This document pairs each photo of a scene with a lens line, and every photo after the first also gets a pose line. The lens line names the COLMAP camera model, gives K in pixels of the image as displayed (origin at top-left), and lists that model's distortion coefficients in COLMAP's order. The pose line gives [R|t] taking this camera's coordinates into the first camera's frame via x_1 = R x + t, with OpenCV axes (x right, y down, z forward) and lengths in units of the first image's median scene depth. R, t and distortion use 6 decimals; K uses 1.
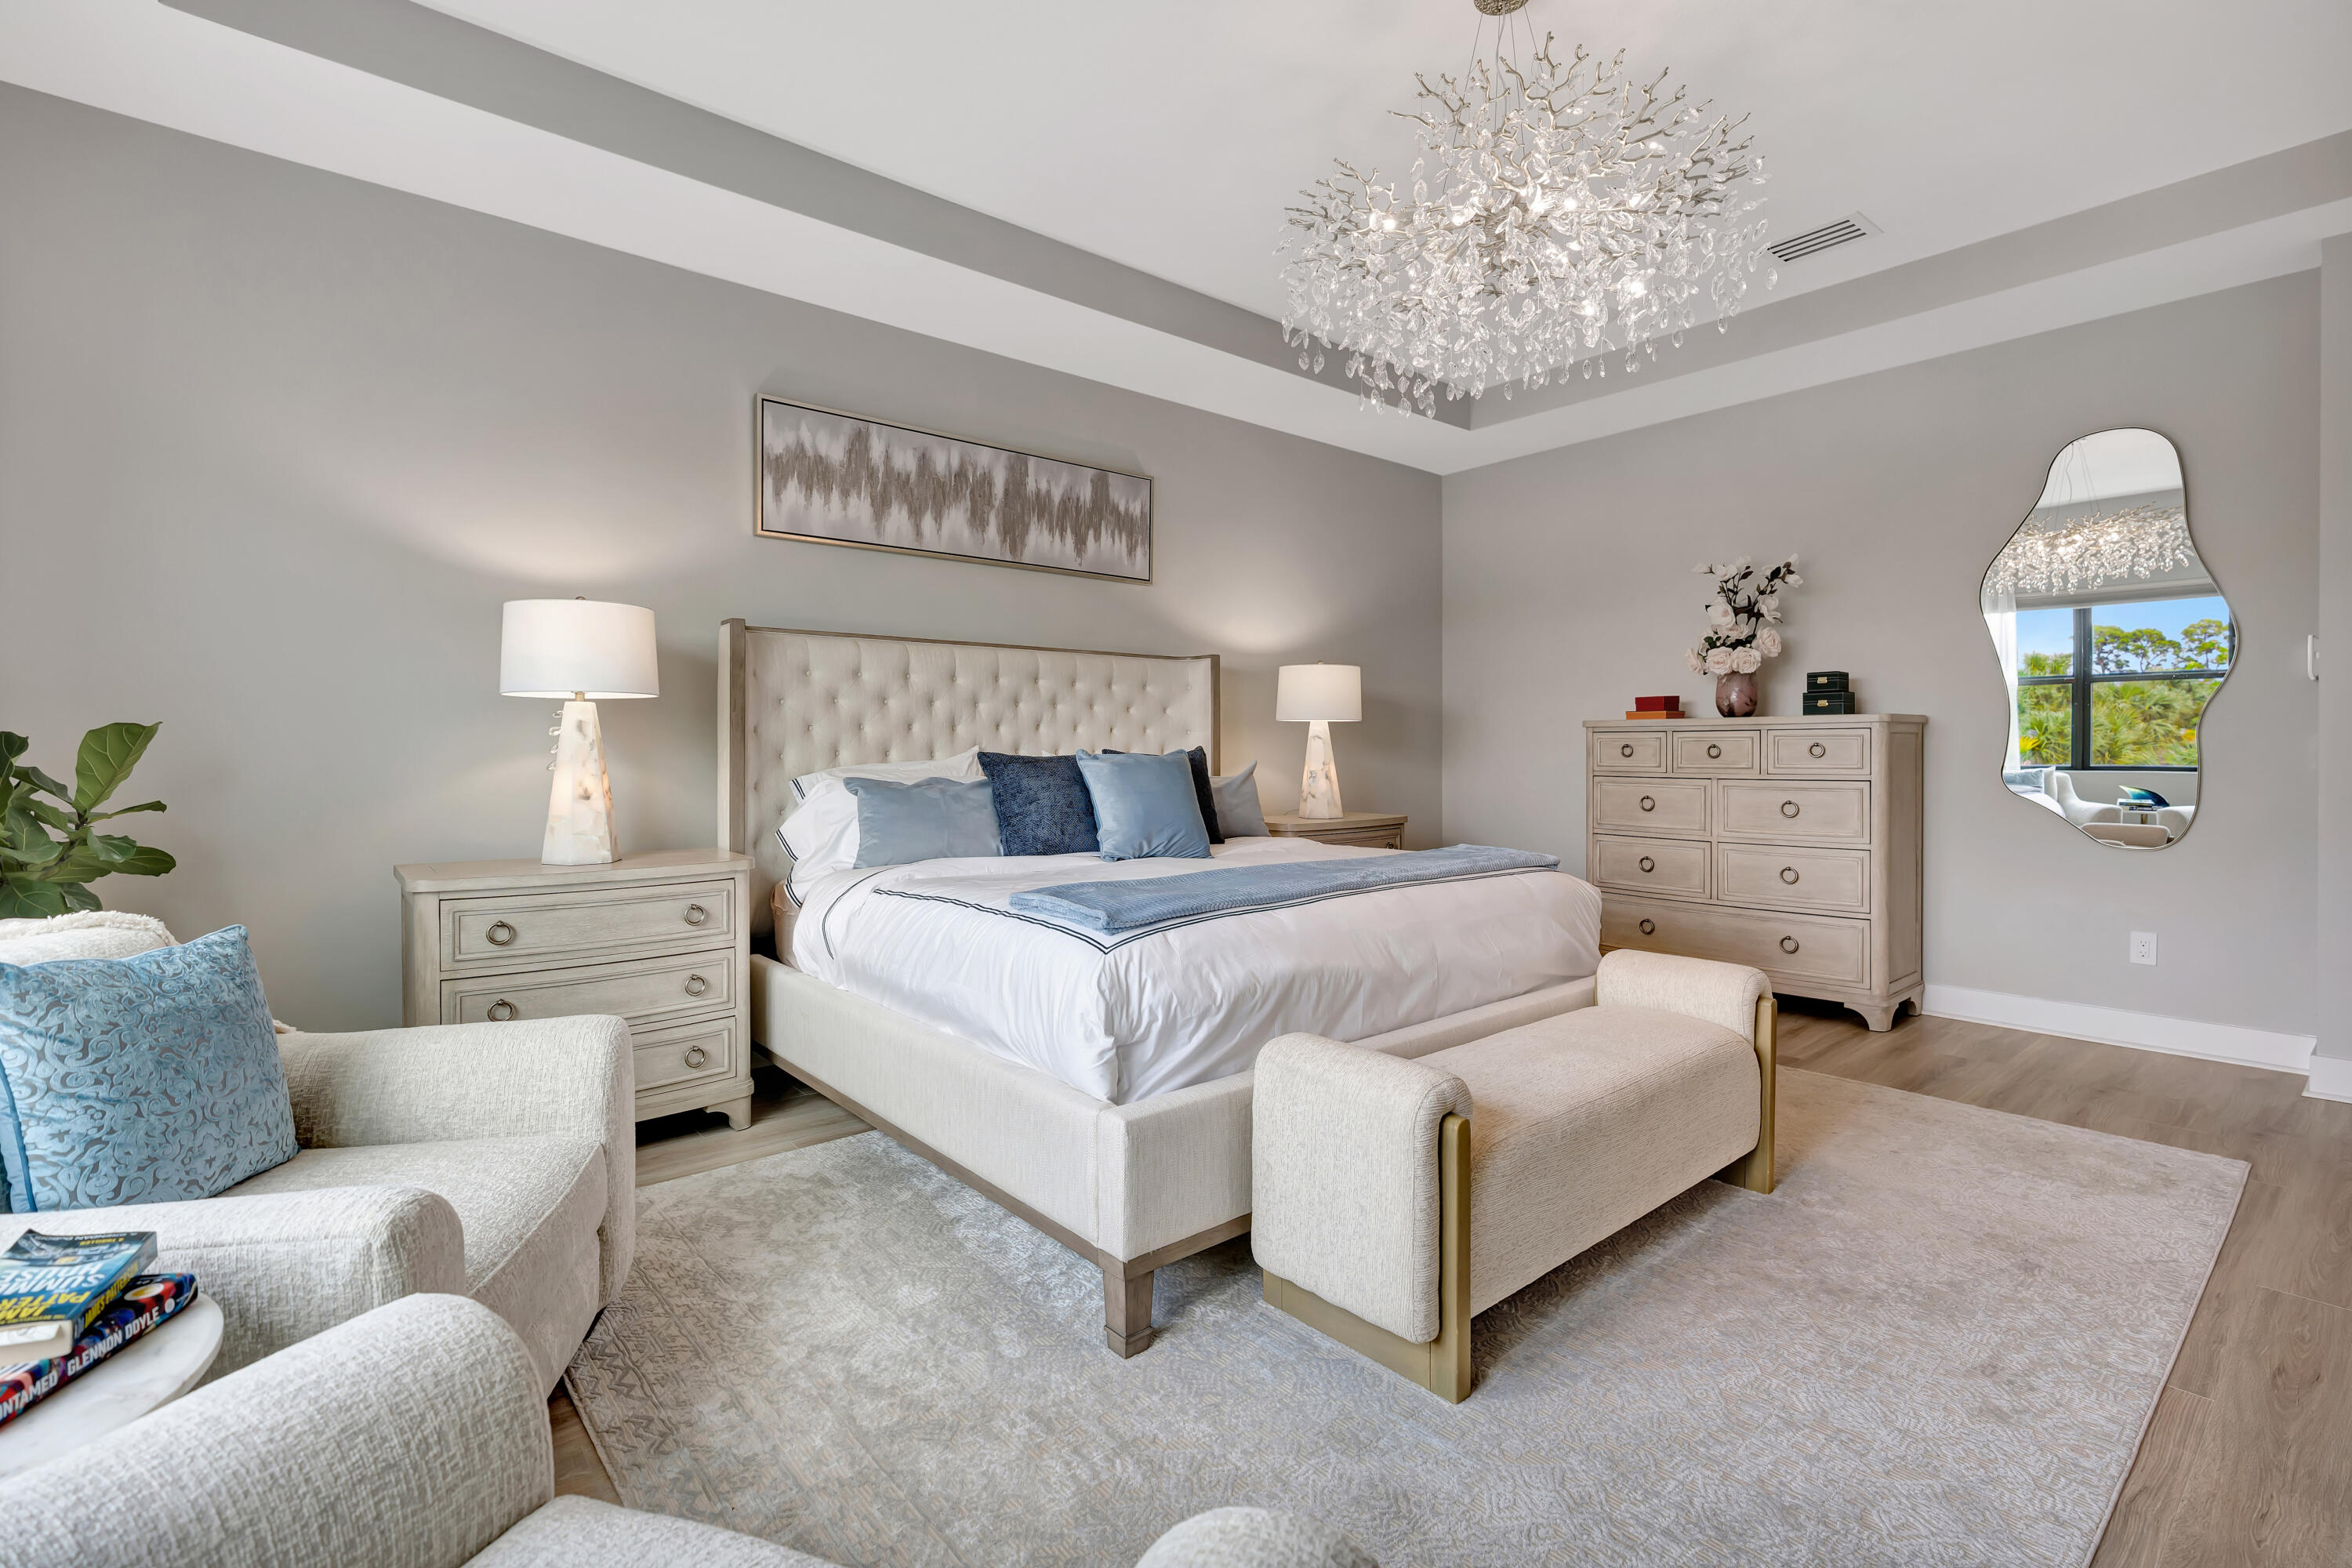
lens RADIAL K [[1074.4, 0, 1181.8], [0, 1074.4, 753.1], [0, 0, 1]] dist [-0.004607, 0.001727]
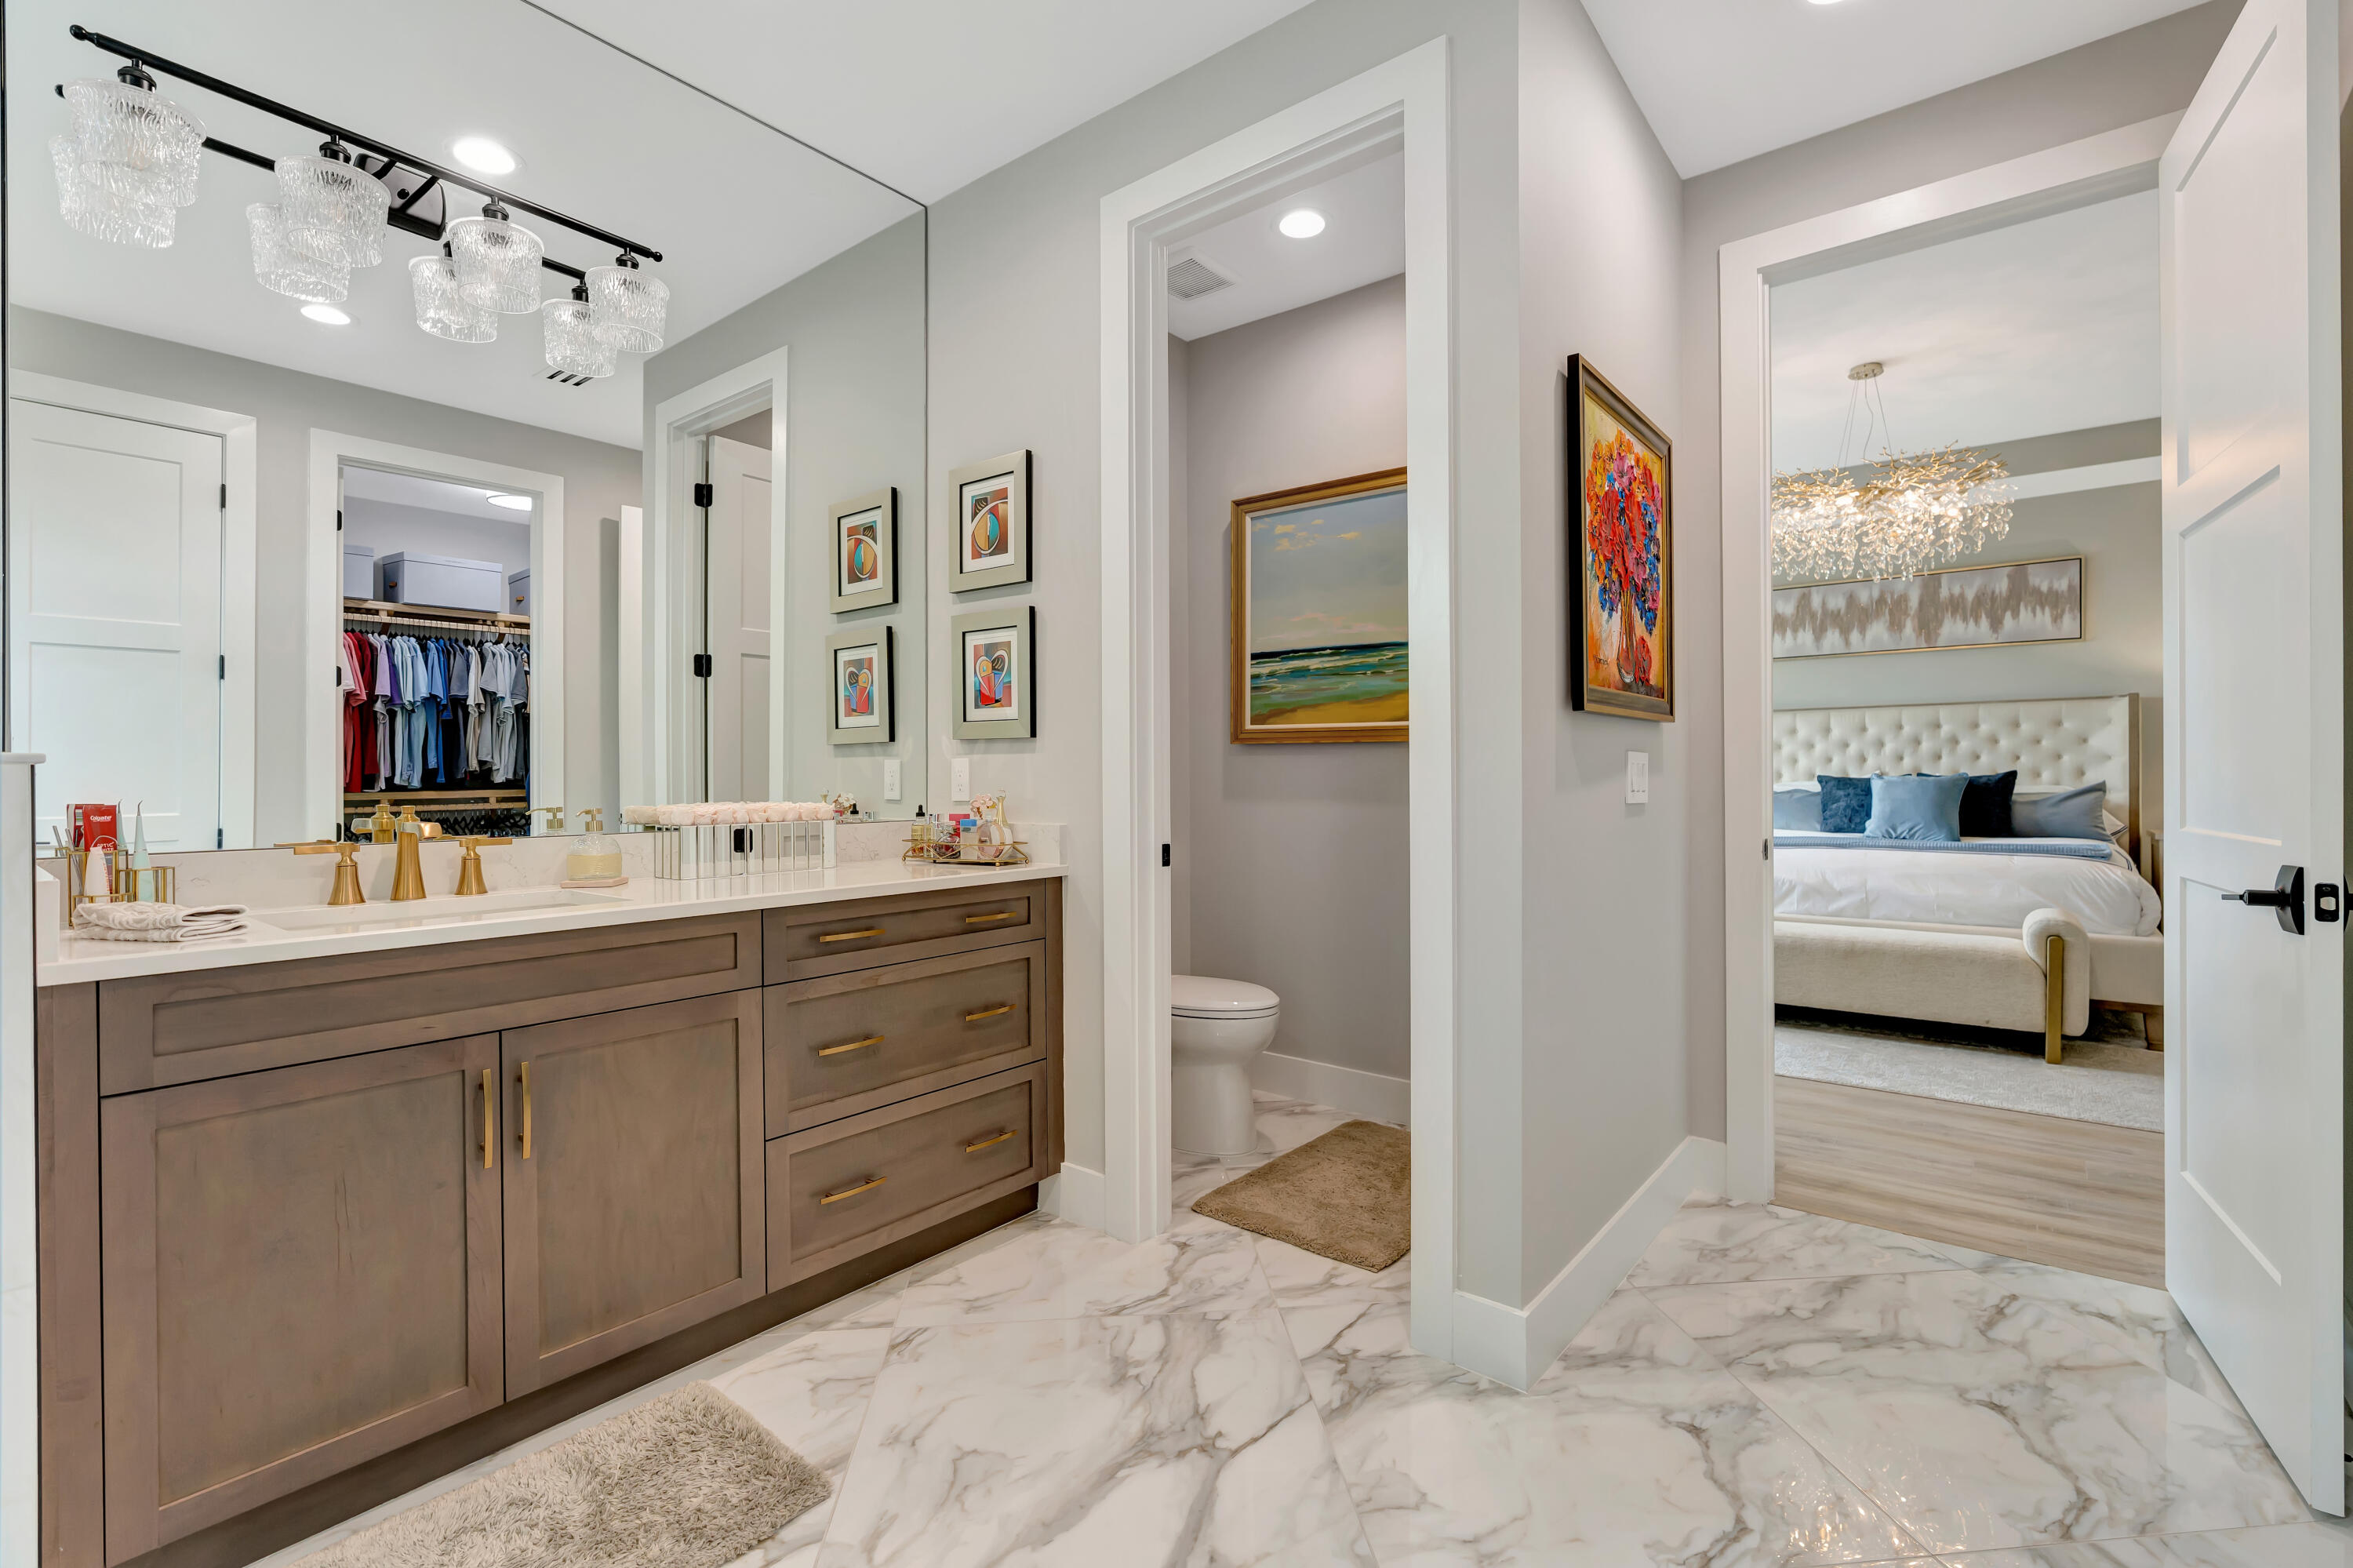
lens RADIAL K [[1044.8, 0, 1166.1], [0, 1044.8, 784.8], [0, 0, 1]] dist [-0.008213, 0.000809]
pose [[0.179275, 0.005785, -0.983782, 1.127935], [0.005731, 0.999960, 0.006925, -0.002634], [0.983782, -0.006879, 0.179235, -0.323370]]
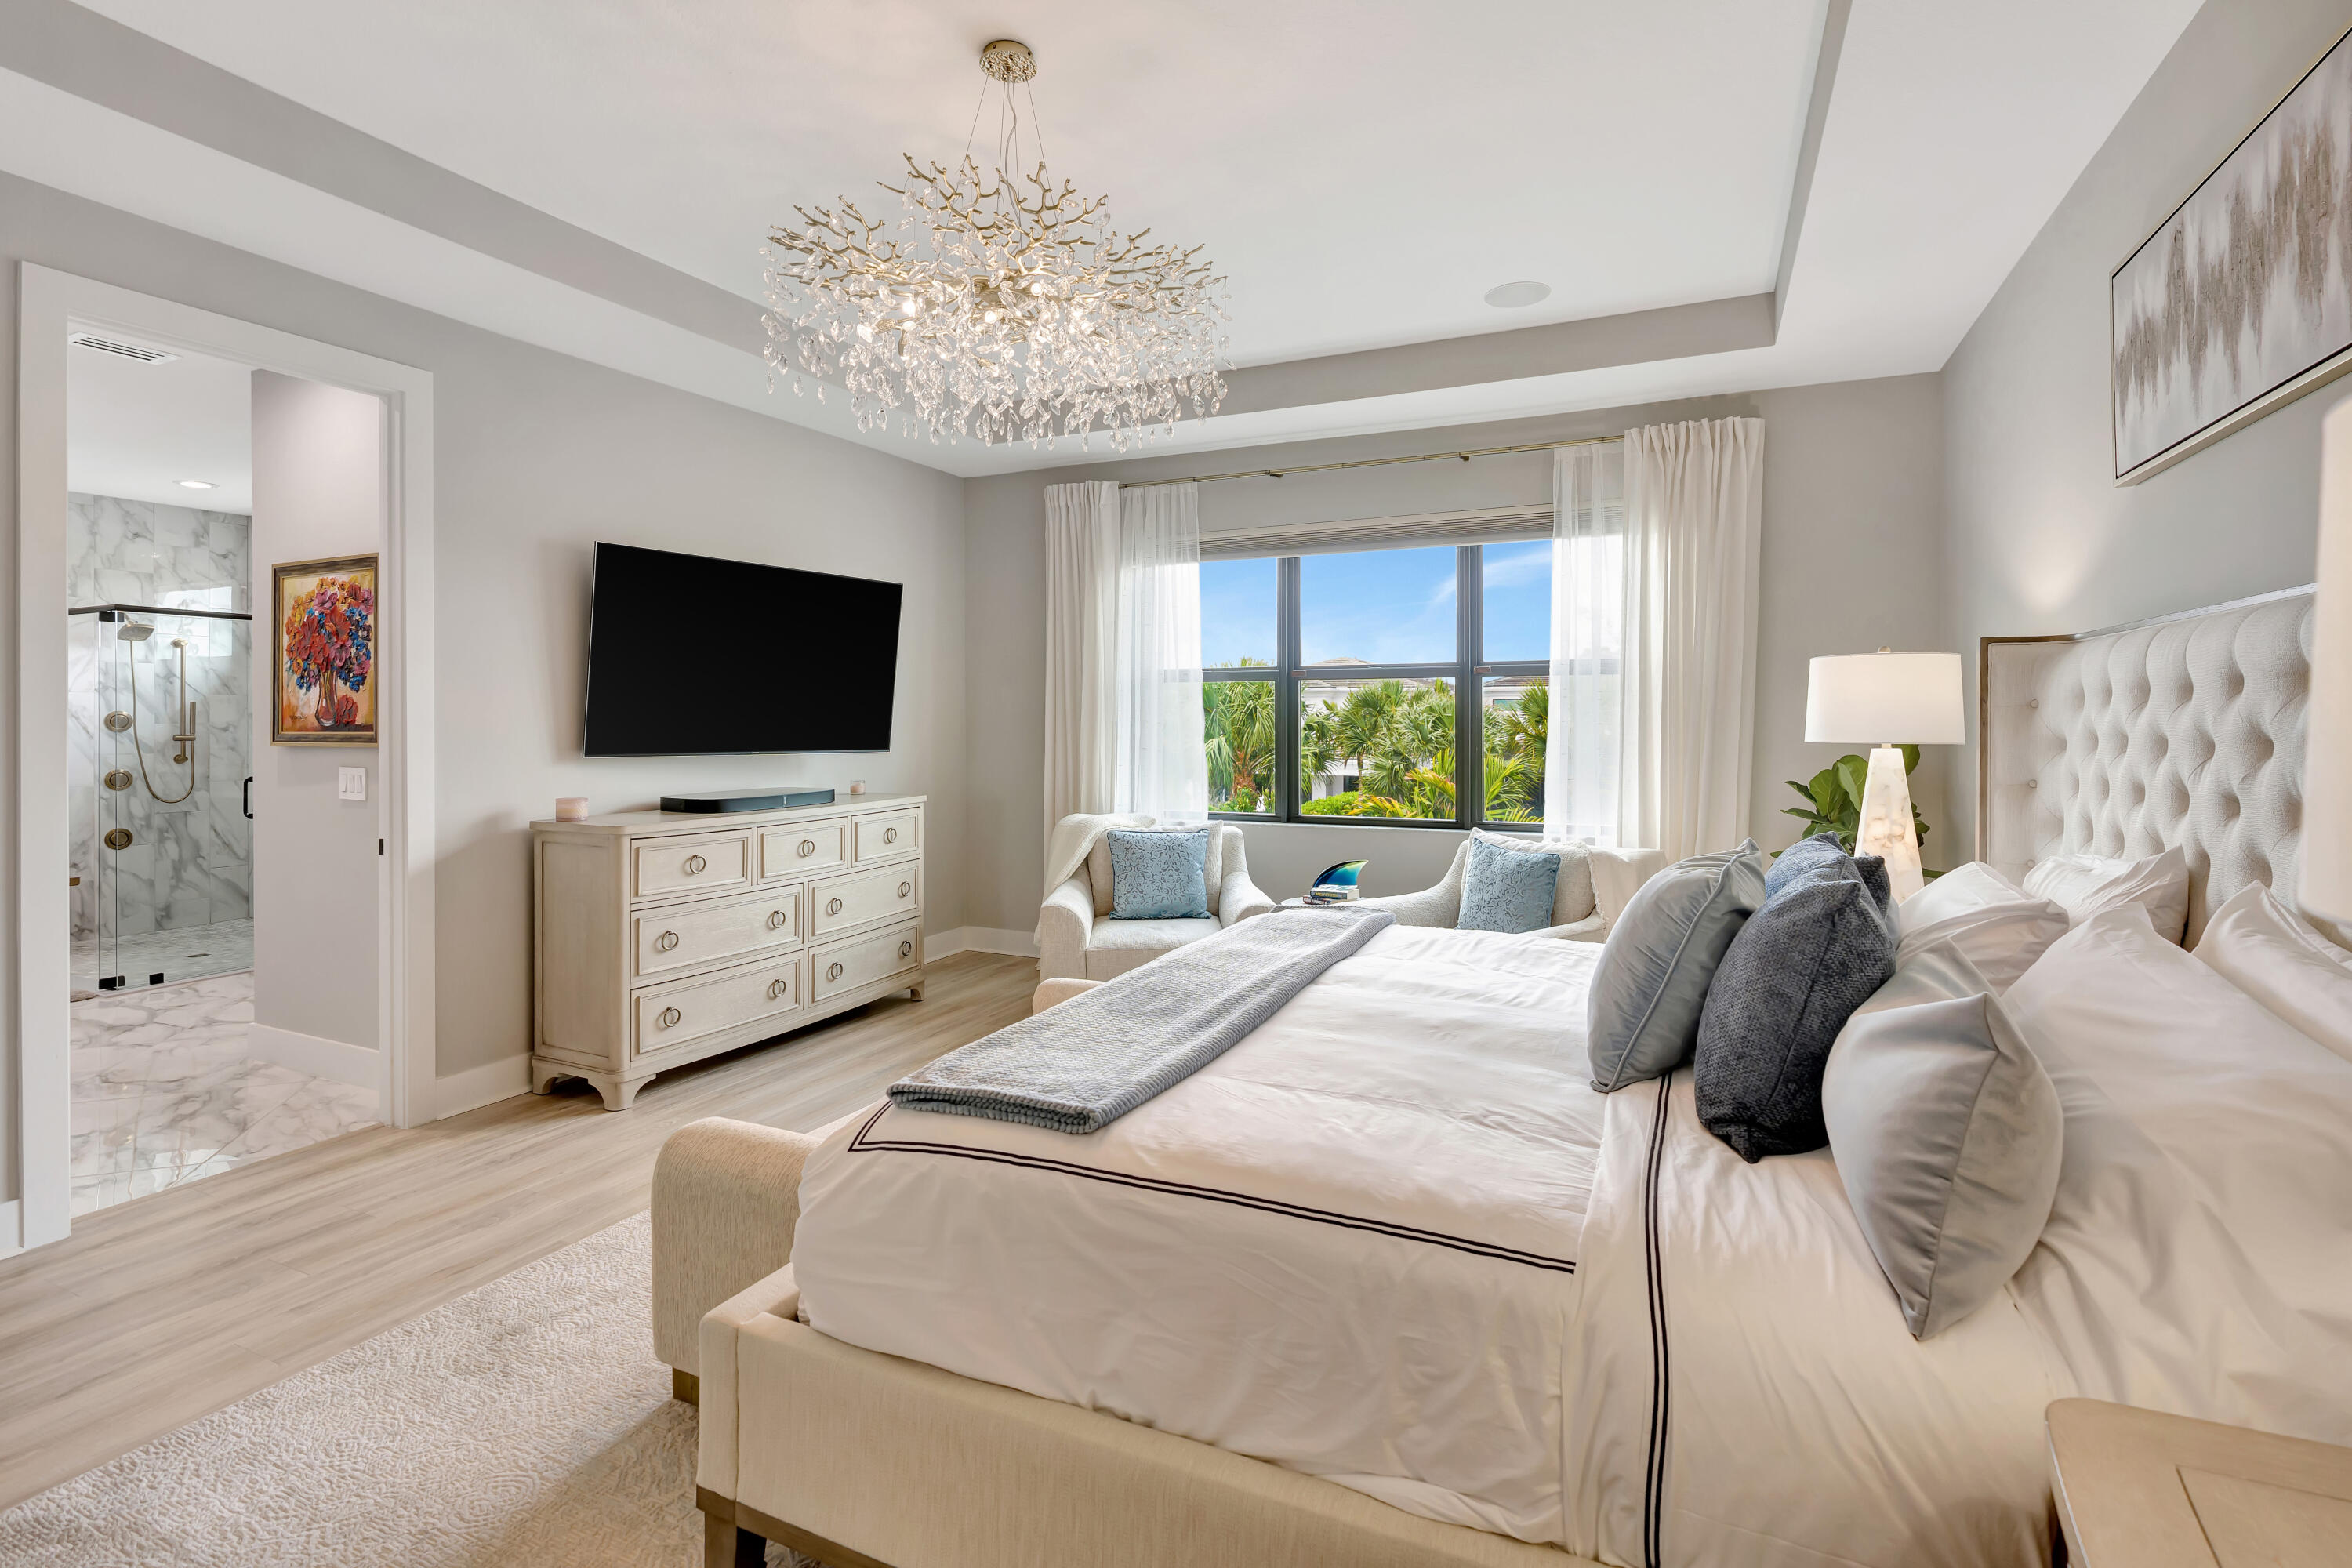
lens RADIAL K [[1082.4, 0, 1195.1], [0, 1082.4, 726.1], [0, 0, 1]] dist [-0.003589, 0.000583]
pose [[-0.904851, 0.006022, -0.425686, 0.344577], [0.002199, 0.999953, 0.009472, -0.058596], [0.425723, 0.007634, -0.904822, 1.198958]]
